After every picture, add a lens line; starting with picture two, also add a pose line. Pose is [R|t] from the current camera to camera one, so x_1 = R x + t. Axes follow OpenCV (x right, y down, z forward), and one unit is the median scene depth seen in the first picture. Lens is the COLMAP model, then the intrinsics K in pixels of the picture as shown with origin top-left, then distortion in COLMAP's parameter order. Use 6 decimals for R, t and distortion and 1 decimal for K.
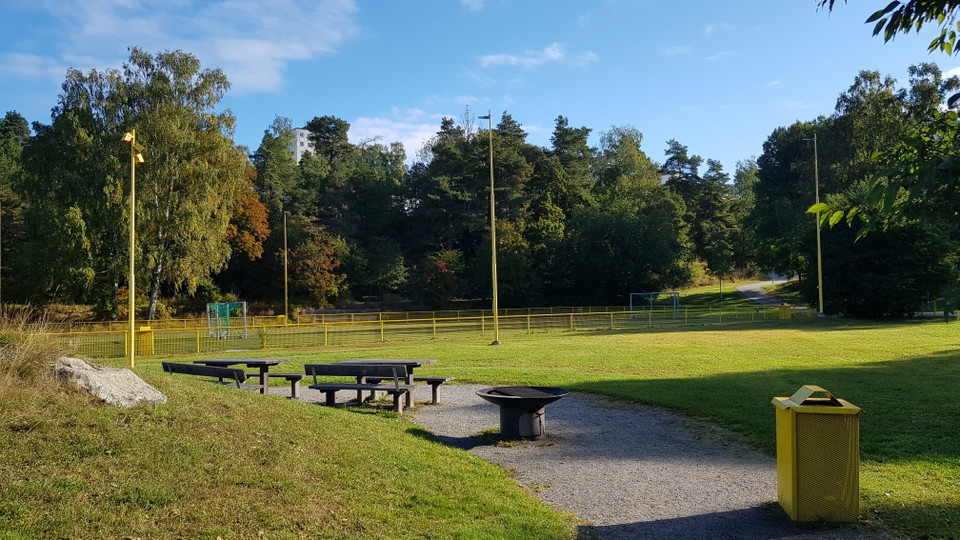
lens RADIAL K [[660.6, 0, 480.0], [0, 660.6, 270.0], [0, 0, 1]] dist [-0.001309, -0.003226]
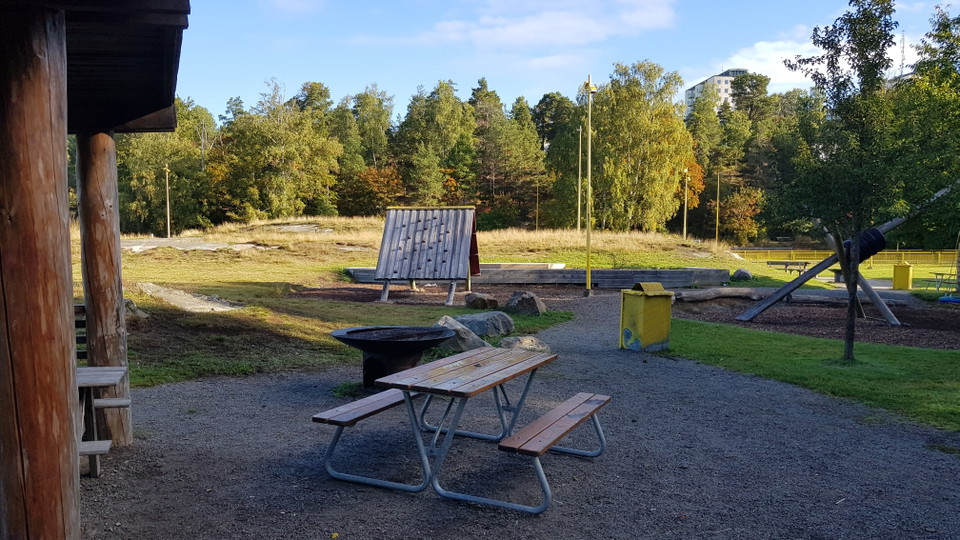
lens RADIAL K [[688.9, 0, 480.2], [0, 688.9, 308.9], [0, 0, 1]] dist [-0.005556, -0.002816]
pose [[0.840888, 0.067033, -0.537042, 0.059827], [0.011775, 0.989799, 0.141982, -0.017901], [0.541081, -0.125715, 0.831521, -0.418067]]
